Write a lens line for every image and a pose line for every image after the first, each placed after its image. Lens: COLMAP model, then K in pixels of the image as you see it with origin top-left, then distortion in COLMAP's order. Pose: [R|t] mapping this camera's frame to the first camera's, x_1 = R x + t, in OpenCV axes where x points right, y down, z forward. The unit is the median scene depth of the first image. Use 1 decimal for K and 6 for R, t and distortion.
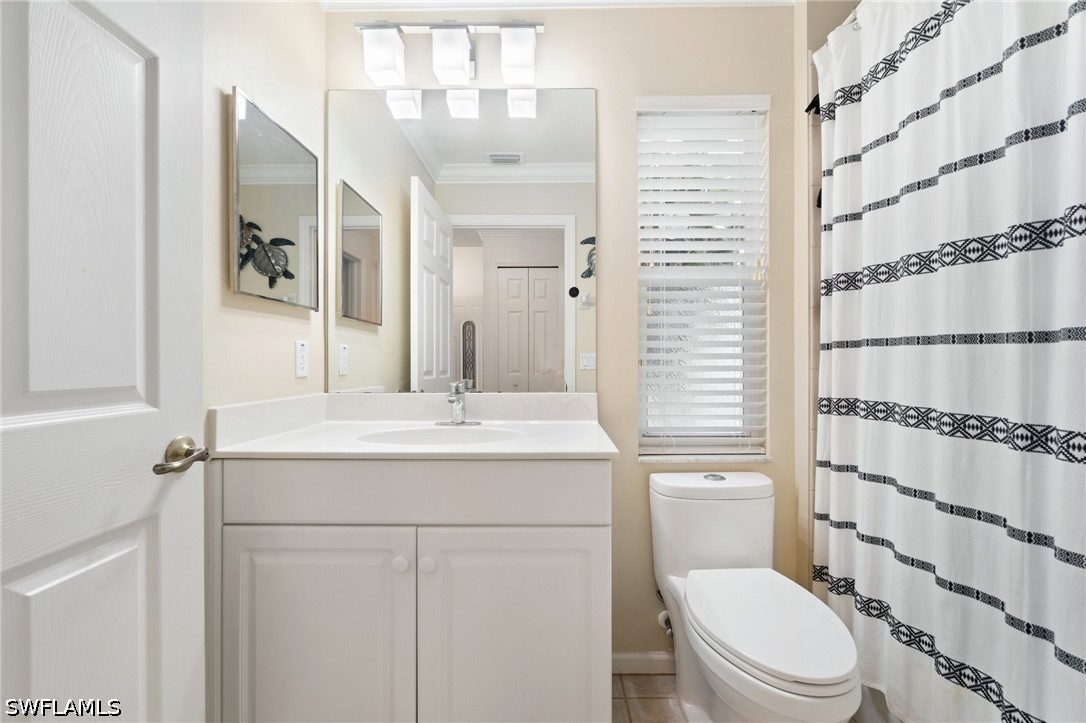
lens RADIAL K [[473.7, 0, 544.6], [0, 473.7, 365.5], [0, 0, 1]] dist [-0.003973, 0.001747]
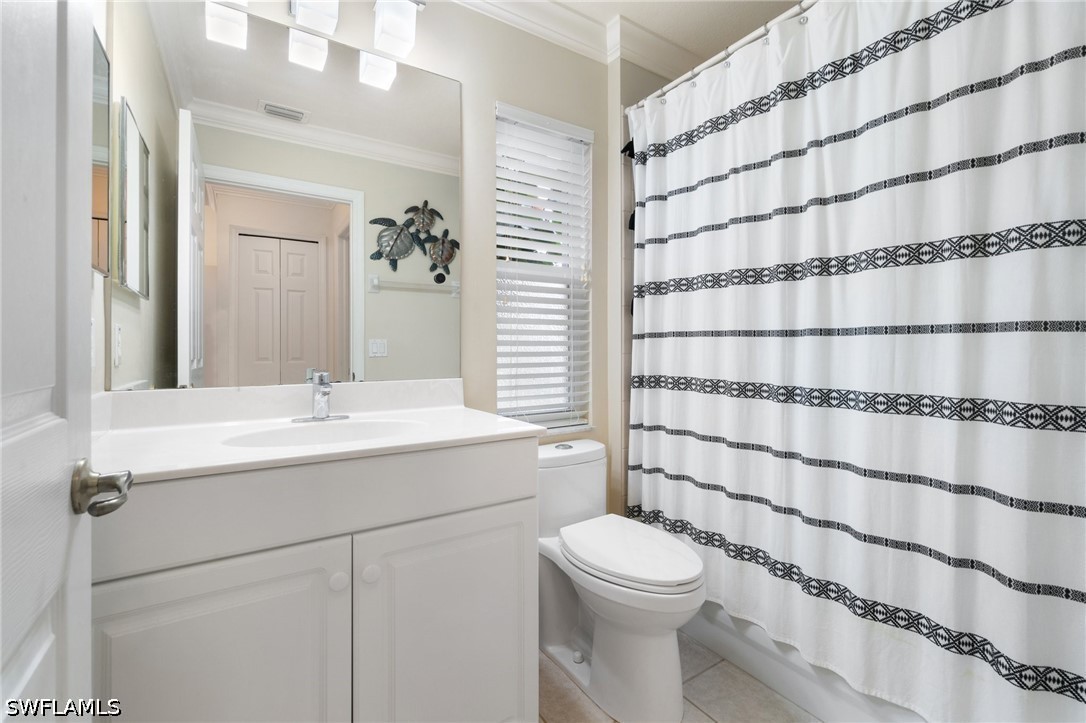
lens RADIAL K [[473.7, 0, 543.8], [0, 473.7, 350.4], [0, 0, 1]] dist [-0.003973, 0.001747]
pose [[0.836703, -0.002128, 0.547653, -0.362000], [0.003816, 0.999991, -0.001945, -0.000473], [-0.547644, 0.003717, 0.836703, 0.051389]]
